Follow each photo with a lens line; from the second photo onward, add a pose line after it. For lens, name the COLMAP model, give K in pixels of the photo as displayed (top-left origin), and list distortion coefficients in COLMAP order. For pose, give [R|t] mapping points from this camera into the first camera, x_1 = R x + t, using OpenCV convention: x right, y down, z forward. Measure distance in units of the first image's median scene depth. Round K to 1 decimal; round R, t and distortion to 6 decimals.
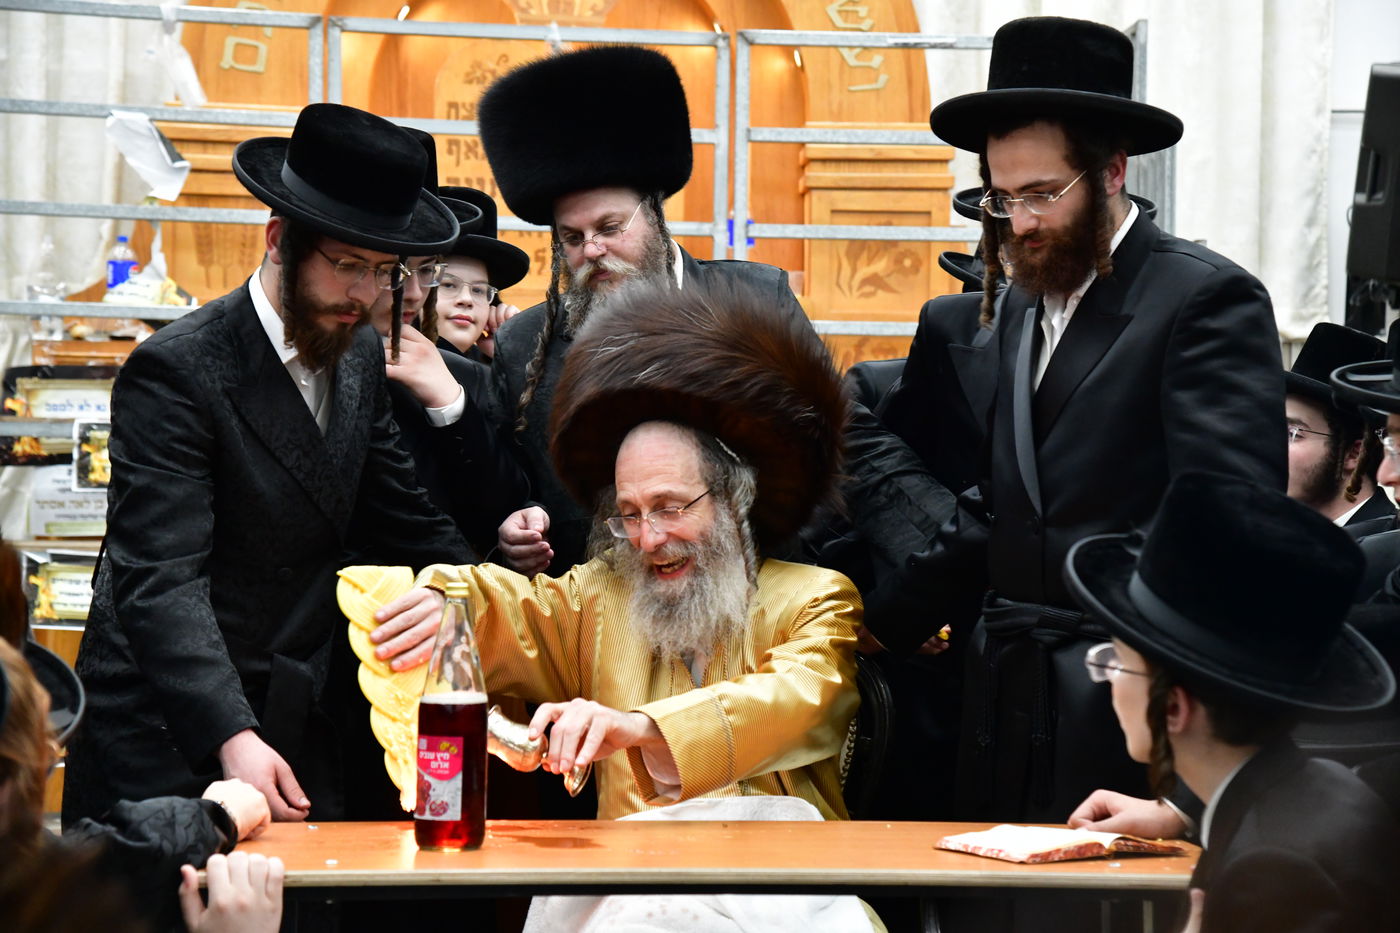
lens RADIAL K [[3272.9, 0, 700.0], [0, 3272.9, 466.5], [0, 0, 1]] dist [0.736937, 0.561848]
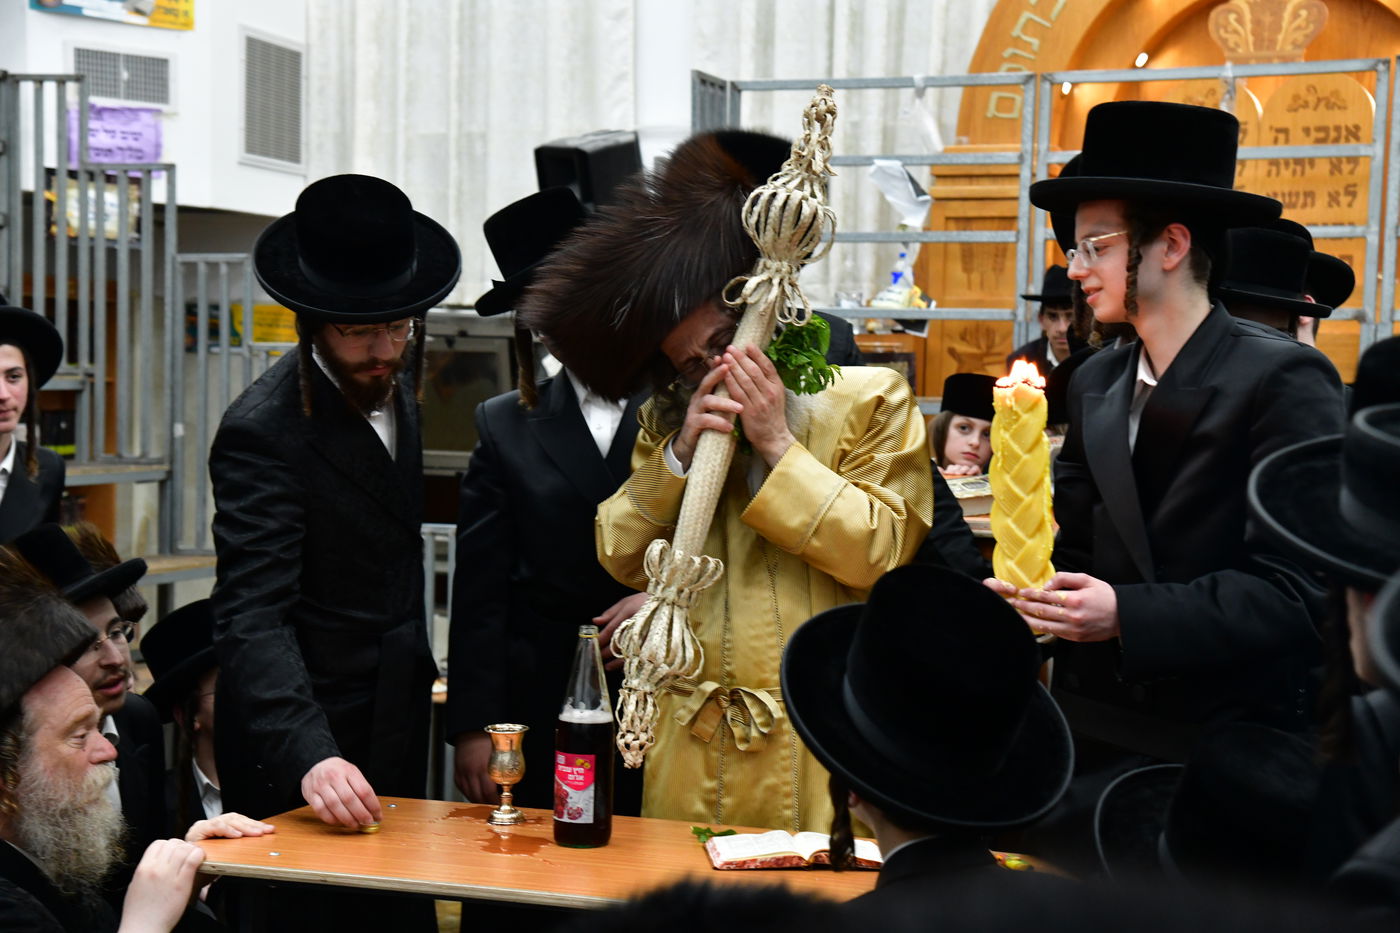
lens RADIAL K [[2434.9, 0, 700.0], [0, 2434.9, 466.5], [0, 0, 1]] dist [0.357690, 0.675424]
pose [[0.906578, 0.020665, -0.421531, 0.161093], [-0.004247, 0.999197, 0.039852, -0.023344], [0.422016, -0.034339, 0.905938, 0.100727]]
